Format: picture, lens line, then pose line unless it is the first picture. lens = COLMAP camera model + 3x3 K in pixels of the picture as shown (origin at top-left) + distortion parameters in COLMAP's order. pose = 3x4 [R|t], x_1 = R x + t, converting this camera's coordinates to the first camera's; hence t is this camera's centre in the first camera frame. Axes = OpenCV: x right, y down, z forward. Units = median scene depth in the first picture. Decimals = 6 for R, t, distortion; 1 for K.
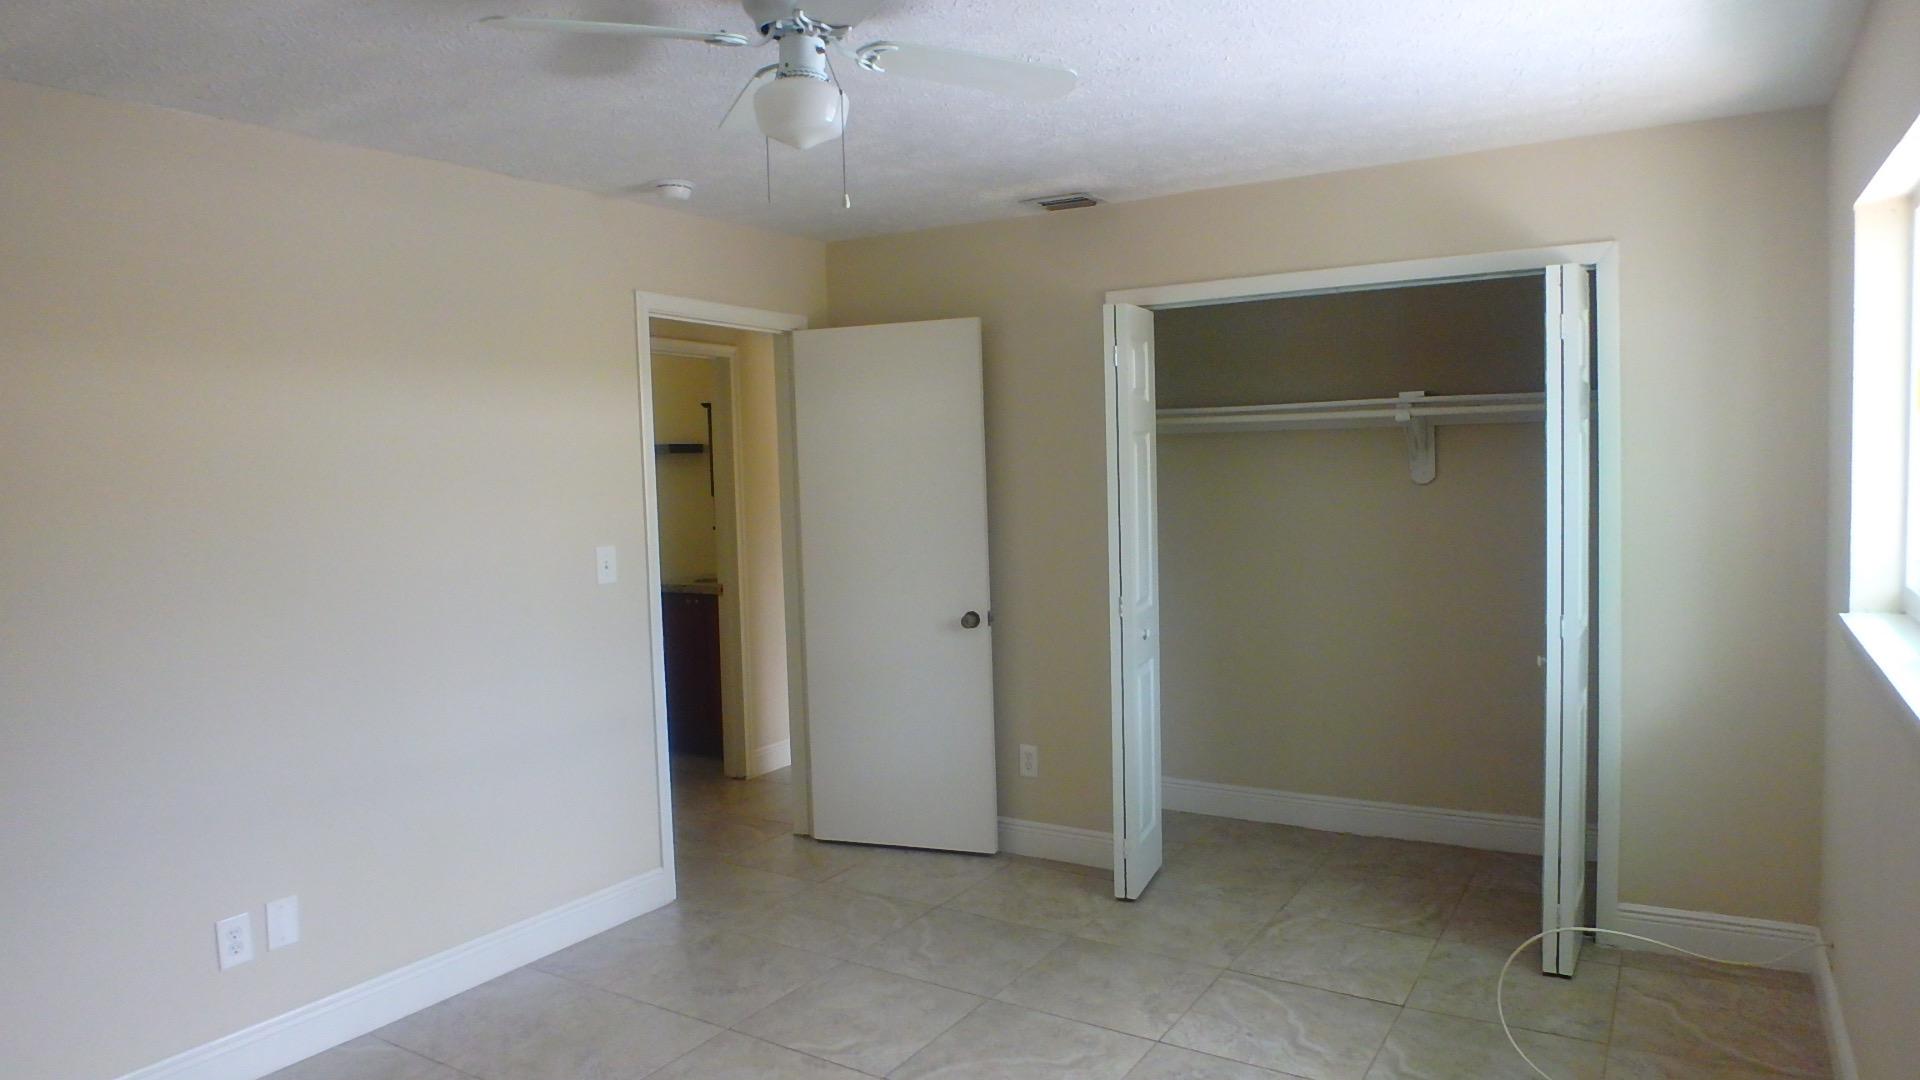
lens RADIAL K [[1188.2, 0, 960.0], [0, 1188.2, 540.0], [0, 0, 1]] dist [-0.054014, -0.000451]
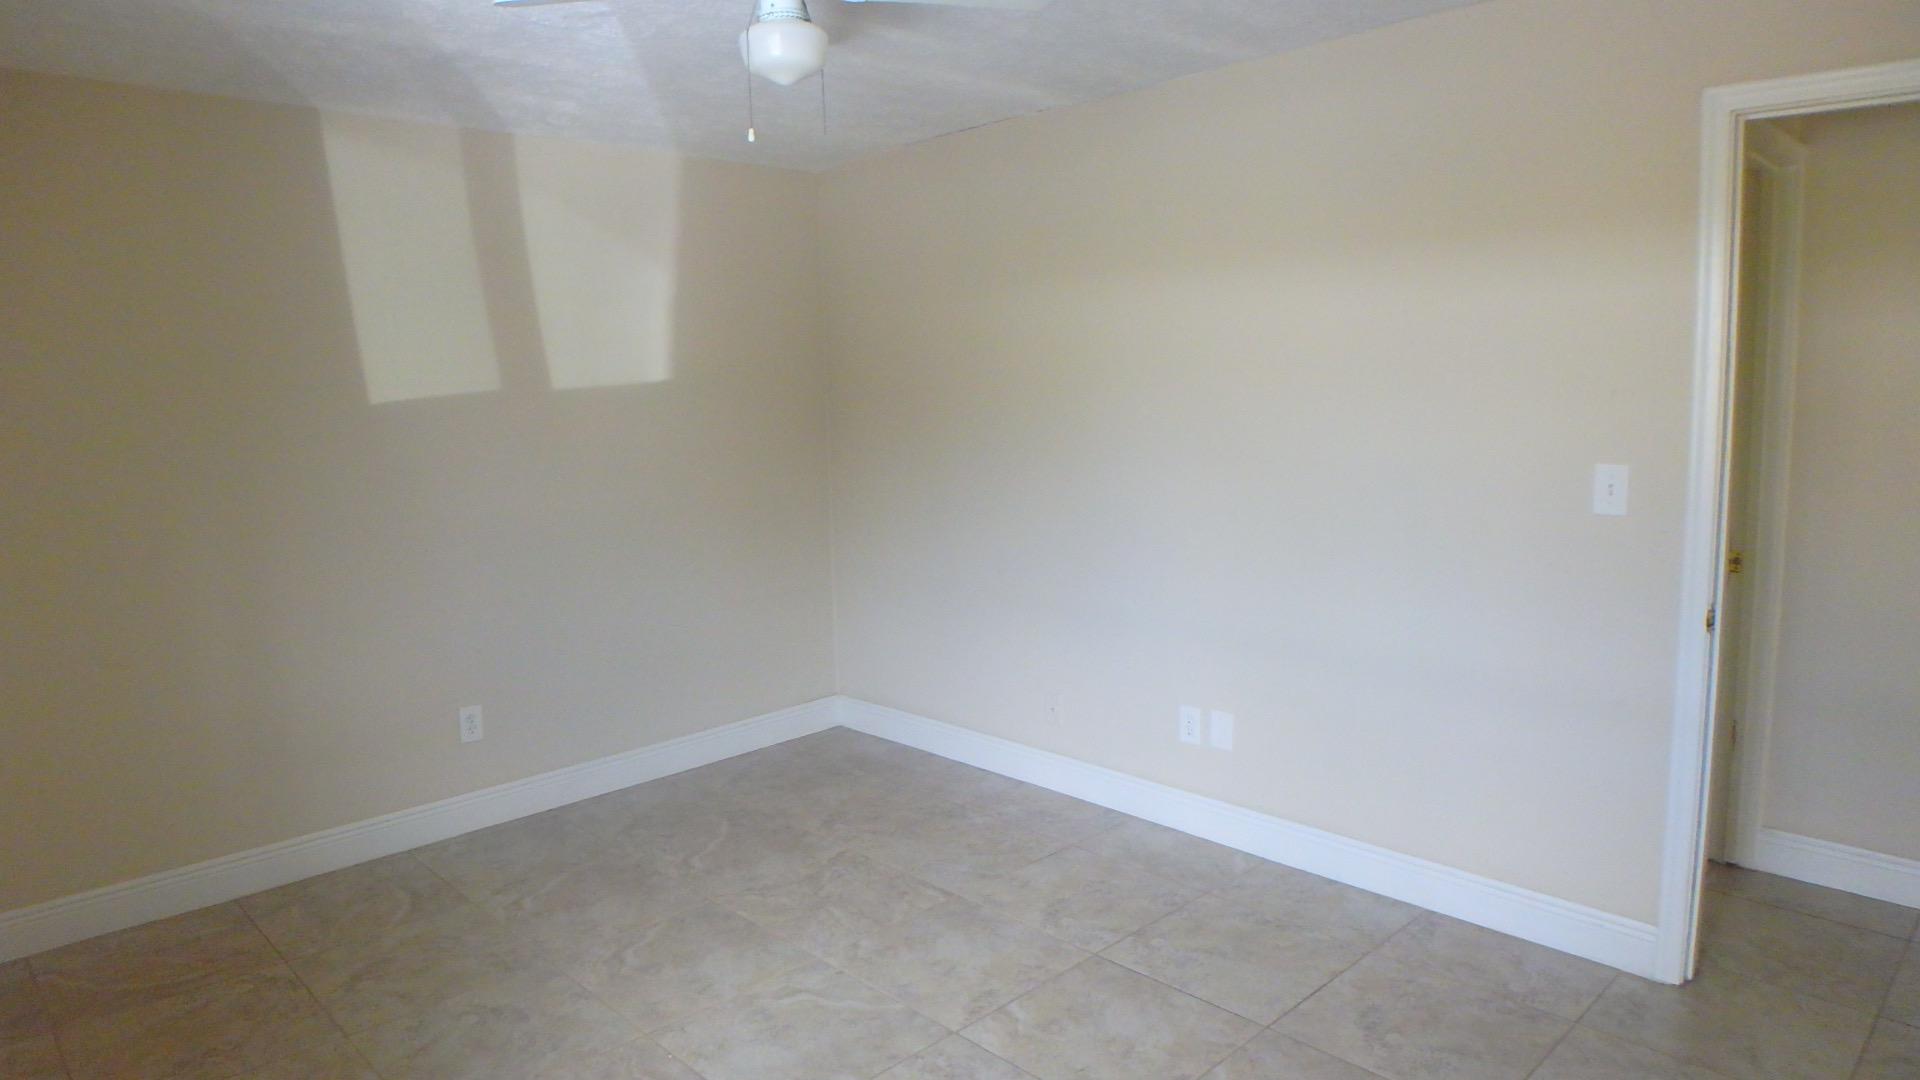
lens RADIAL K [[1188.2, 0, 960.0], [0, 1188.2, 540.0], [0, 0, 1]] dist [-0.054014, -0.000451]
pose [[-0.241817, 0.168730, -0.955539, 0.529970], [-0.024010, 0.983423, 0.179730, -0.072930], [0.970025, 0.066404, -0.233757, 0.825012]]
